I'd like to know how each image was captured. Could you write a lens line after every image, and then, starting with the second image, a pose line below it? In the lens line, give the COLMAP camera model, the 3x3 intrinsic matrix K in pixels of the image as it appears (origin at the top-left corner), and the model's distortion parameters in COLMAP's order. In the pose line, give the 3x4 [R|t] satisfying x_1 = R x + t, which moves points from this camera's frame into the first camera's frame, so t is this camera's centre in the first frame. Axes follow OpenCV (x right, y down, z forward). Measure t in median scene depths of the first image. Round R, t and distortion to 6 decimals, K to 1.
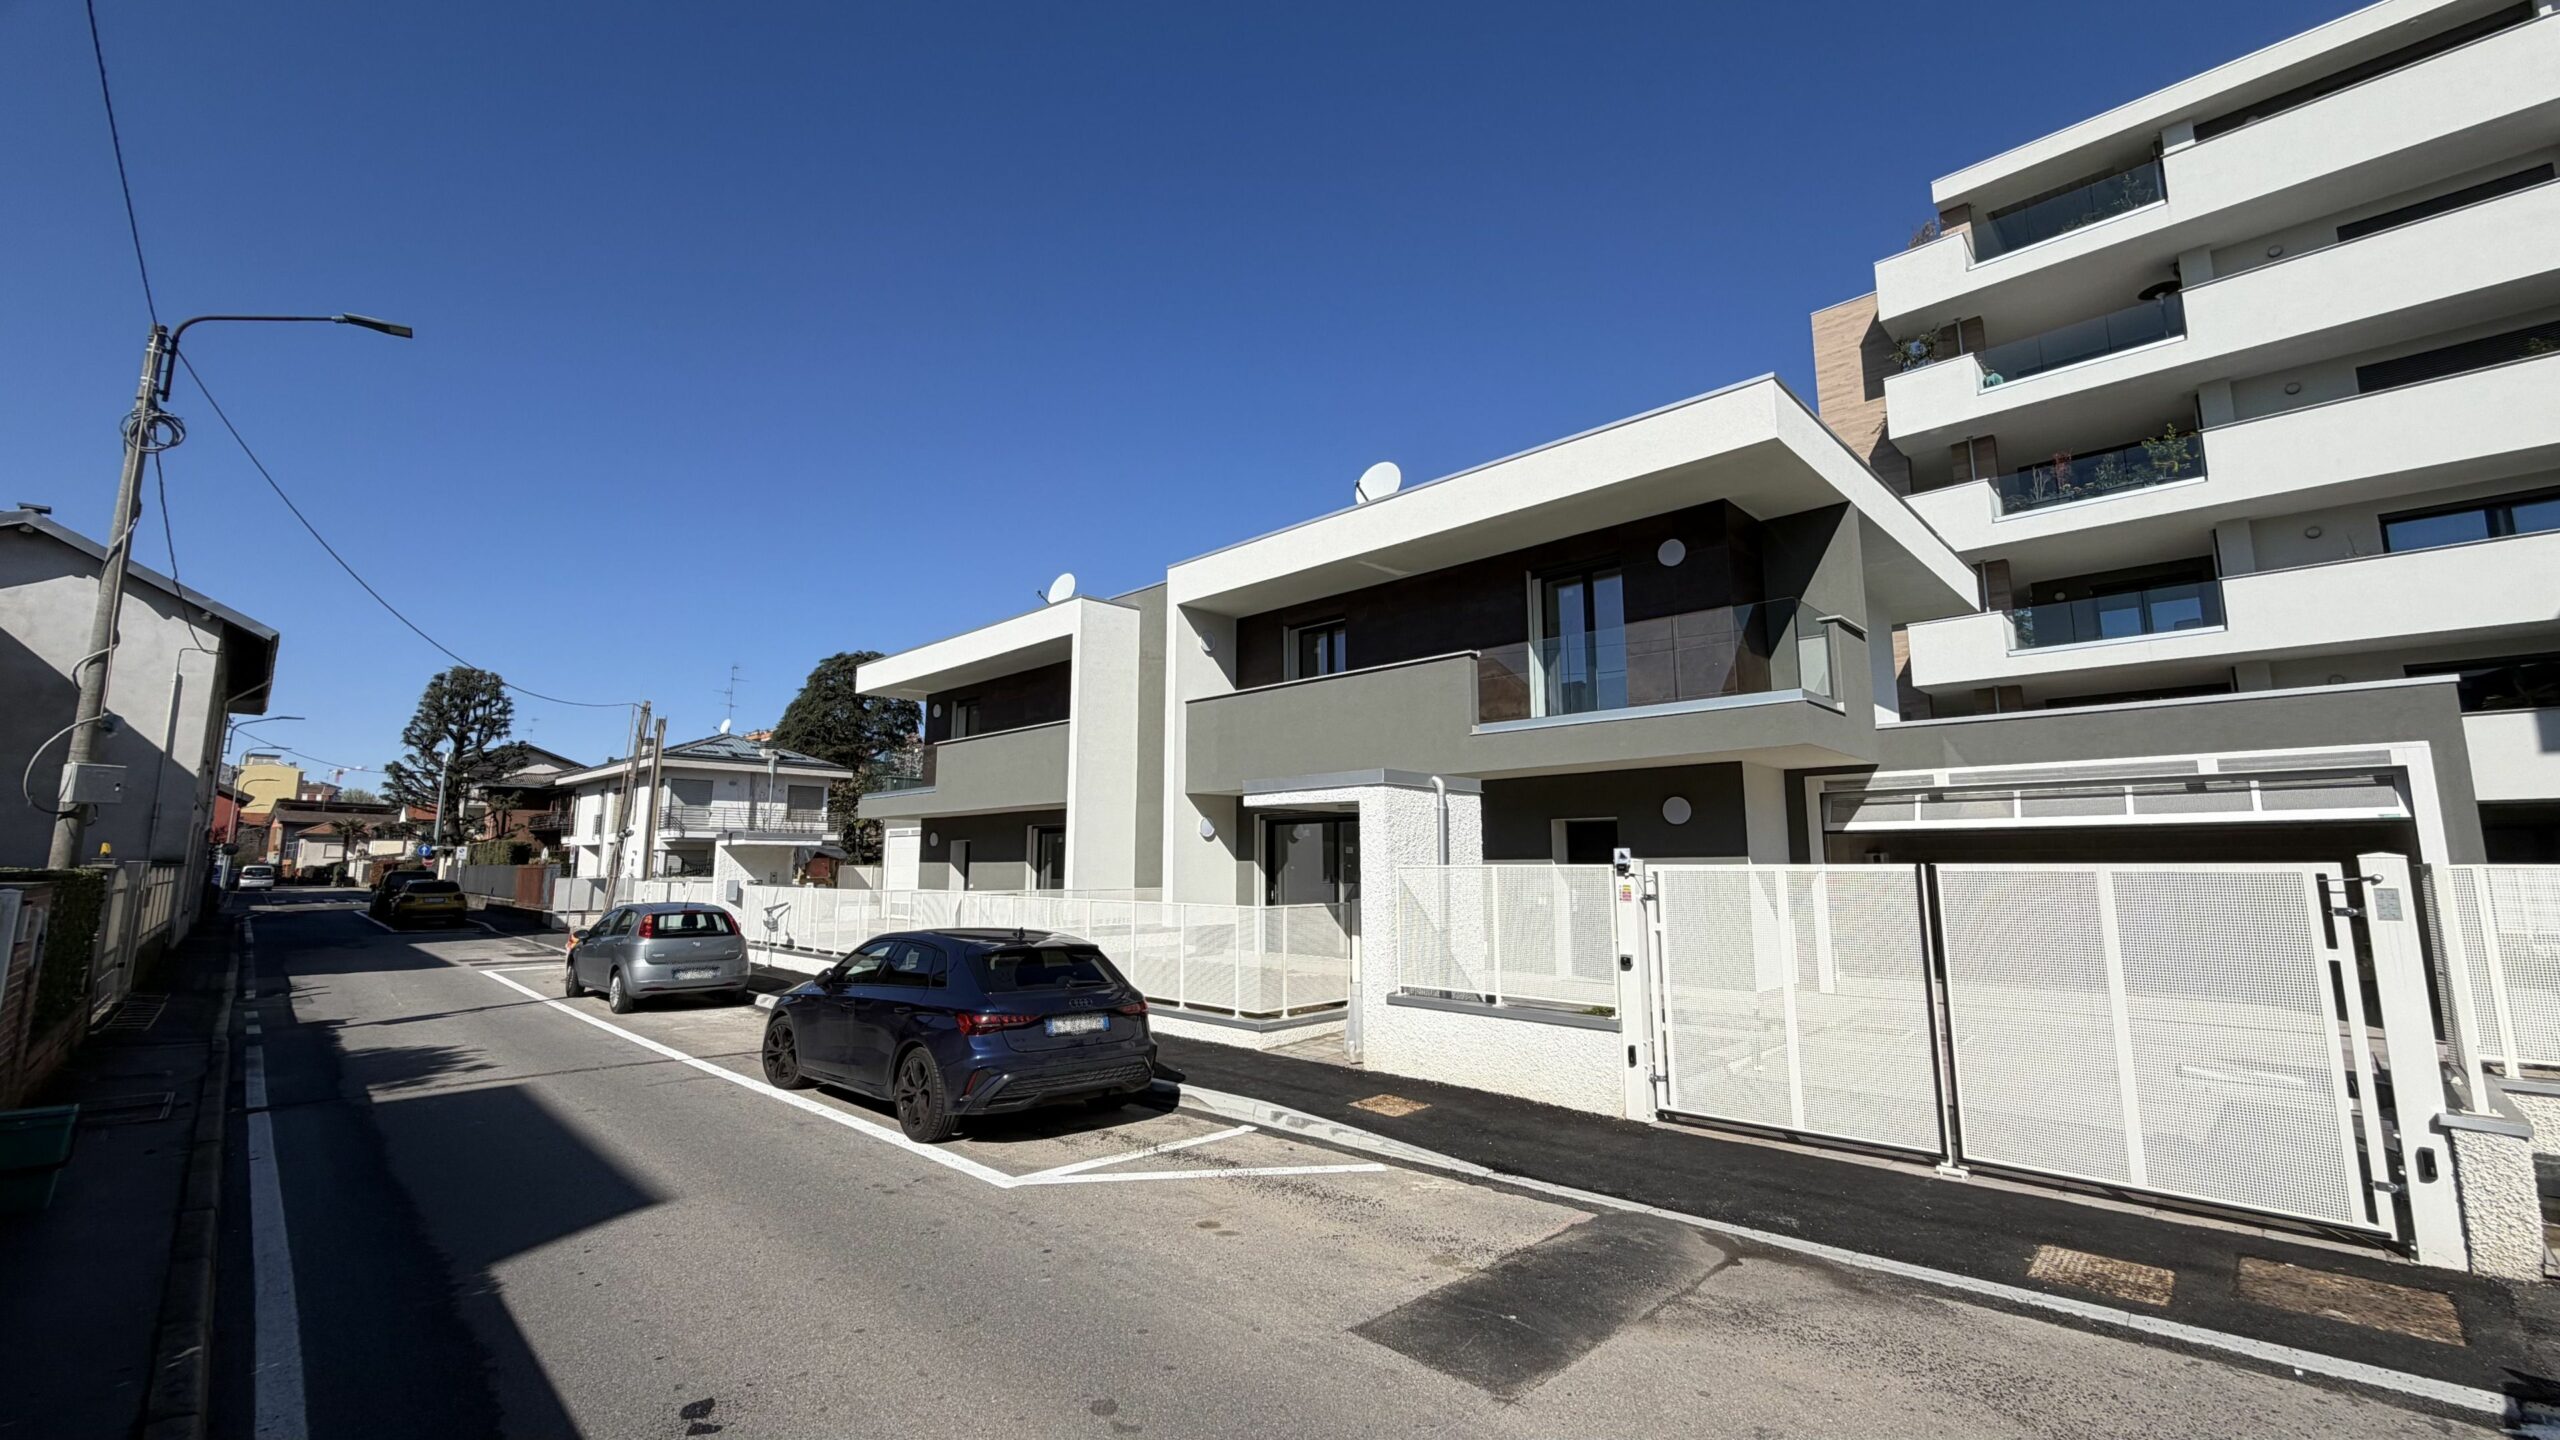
lens RADIAL K [[1015.7, 0, 1276.6], [0, 1015.7, 725.9], [0, 0, 1]] dist [-0.000559, -0.000066]
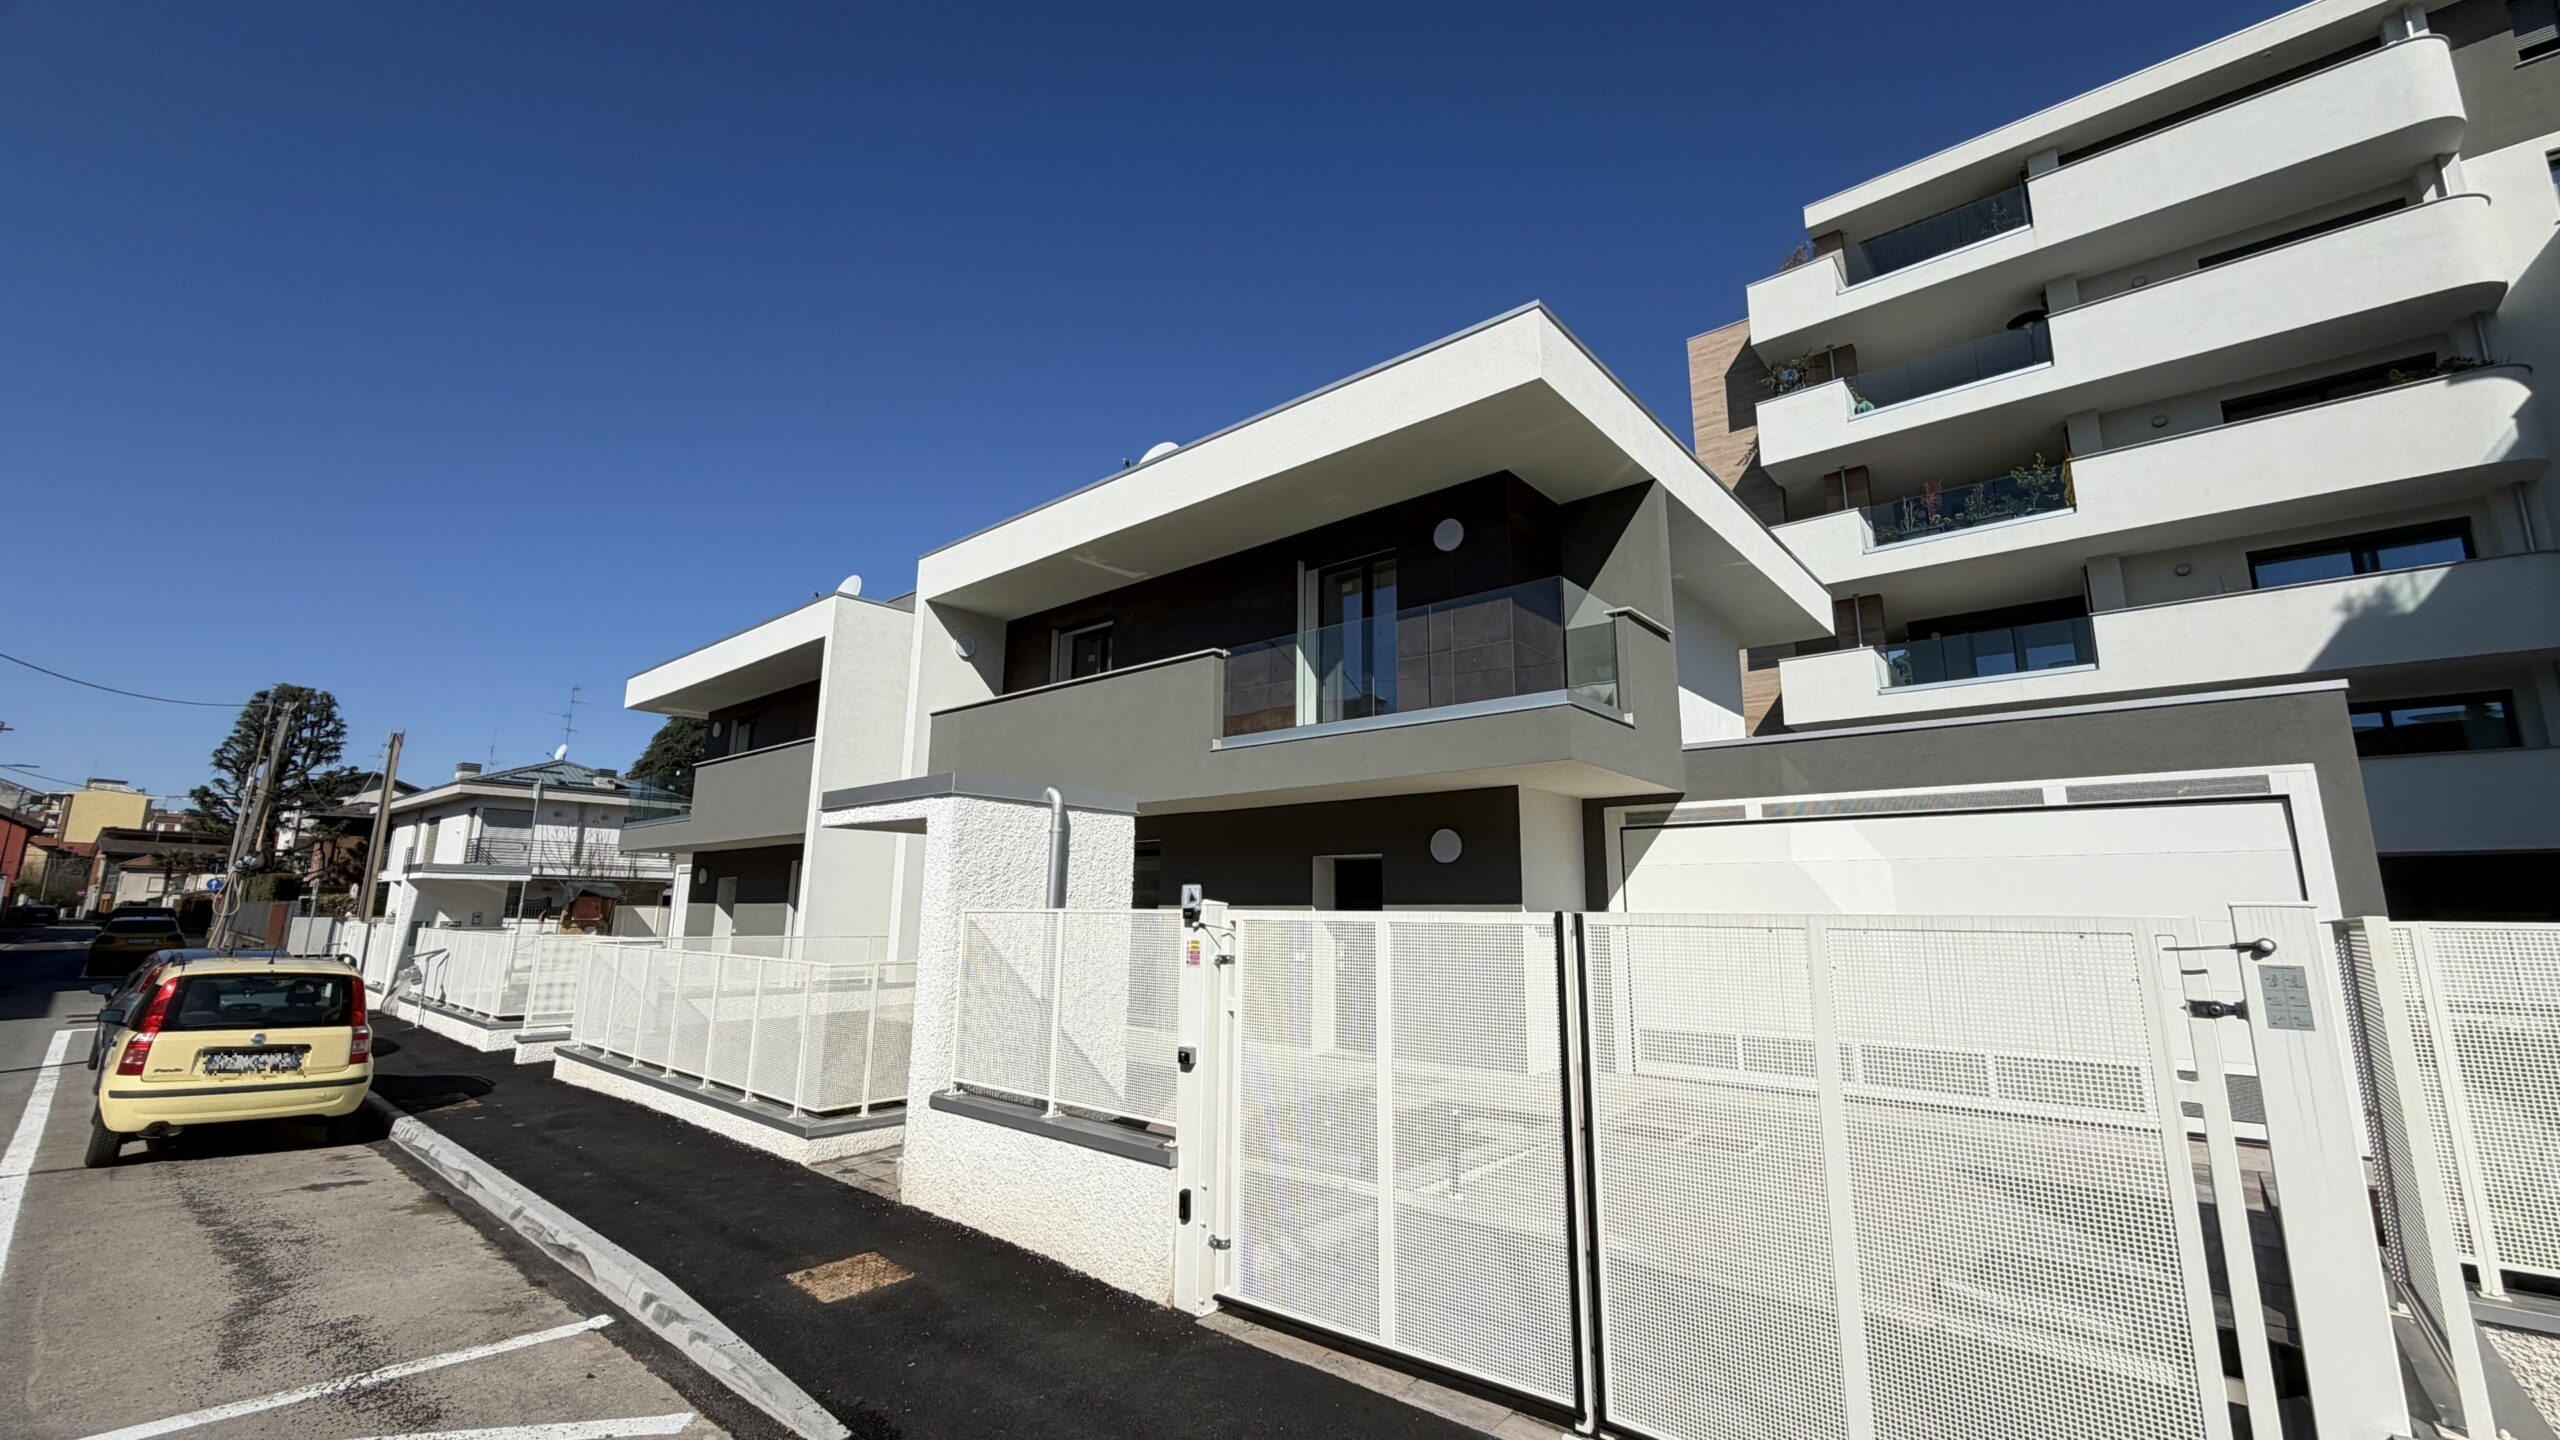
lens RADIAL K [[1015.7, 0, 1278.0], [0, 1015.7, 726.2], [0, 0, 1]] dist [-0.000559, -0.000066]
pose [[0.997821, 0.021843, 0.062264, 0.191096], [-0.019023, 0.998782, -0.045520, 0.024903], [-0.063183, 0.044237, 0.997021, 0.178160]]
